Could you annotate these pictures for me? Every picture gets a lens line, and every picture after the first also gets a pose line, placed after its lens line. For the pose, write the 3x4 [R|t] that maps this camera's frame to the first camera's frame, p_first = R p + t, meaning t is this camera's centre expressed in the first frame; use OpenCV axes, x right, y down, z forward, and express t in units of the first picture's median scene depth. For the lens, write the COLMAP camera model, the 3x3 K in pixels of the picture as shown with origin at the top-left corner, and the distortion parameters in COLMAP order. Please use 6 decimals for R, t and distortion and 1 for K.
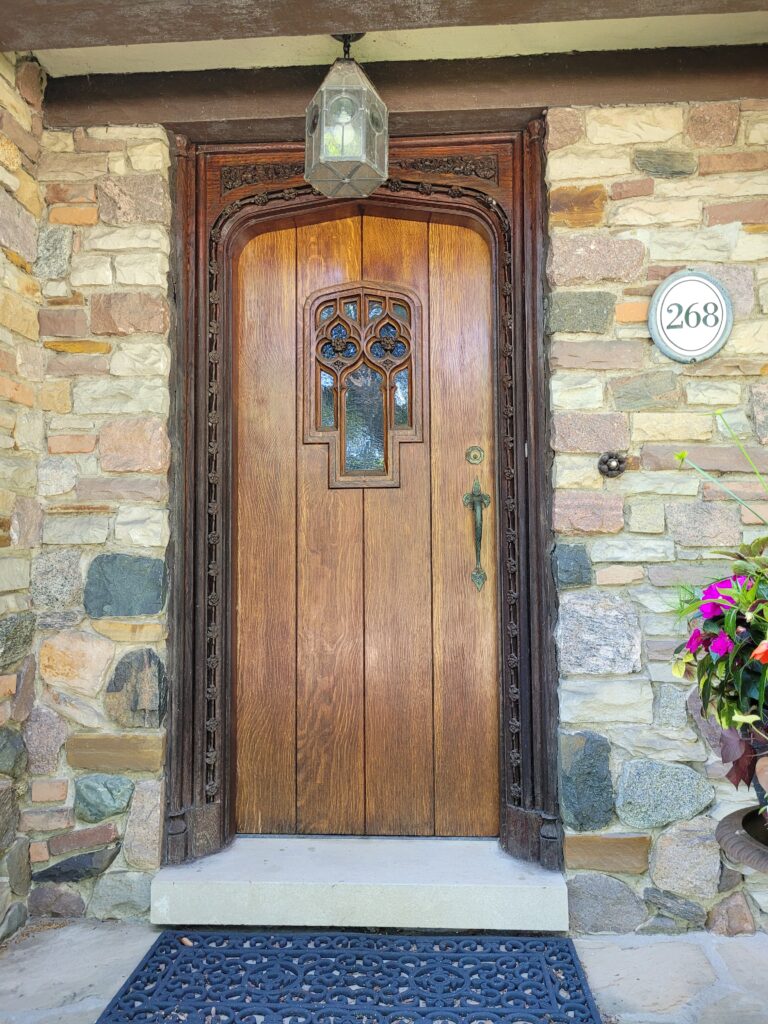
lens RADIAL K [[757.2, 0, 384.7], [0, 757.2, 513.9], [0, 0, 1]] dist [0.033099, -0.009522]
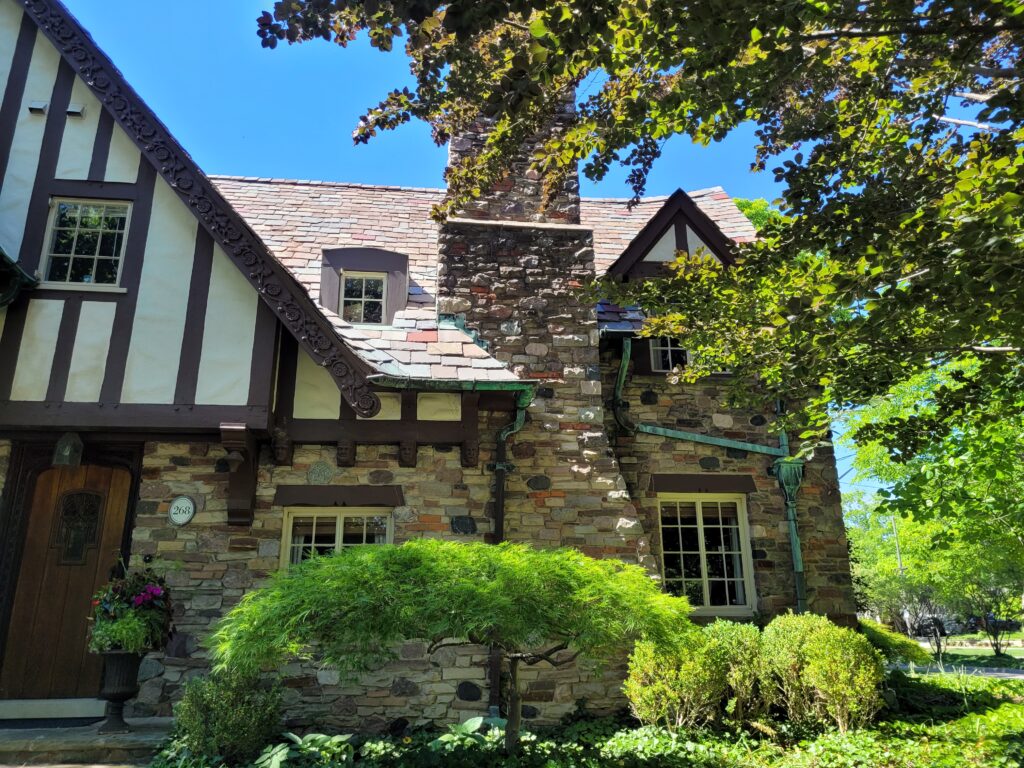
lens RADIAL K [[757.2, 0, 511.6], [0, 757.2, 381.2], [0, 0, 1]] dist [0.033099, -0.009522]
pose [[0.983000, 0.054788, 0.175240, 1.146983], [-0.010838, 0.970091, -0.242500, -0.026046], [-0.183284, 0.236478, 0.954193, -2.367652]]
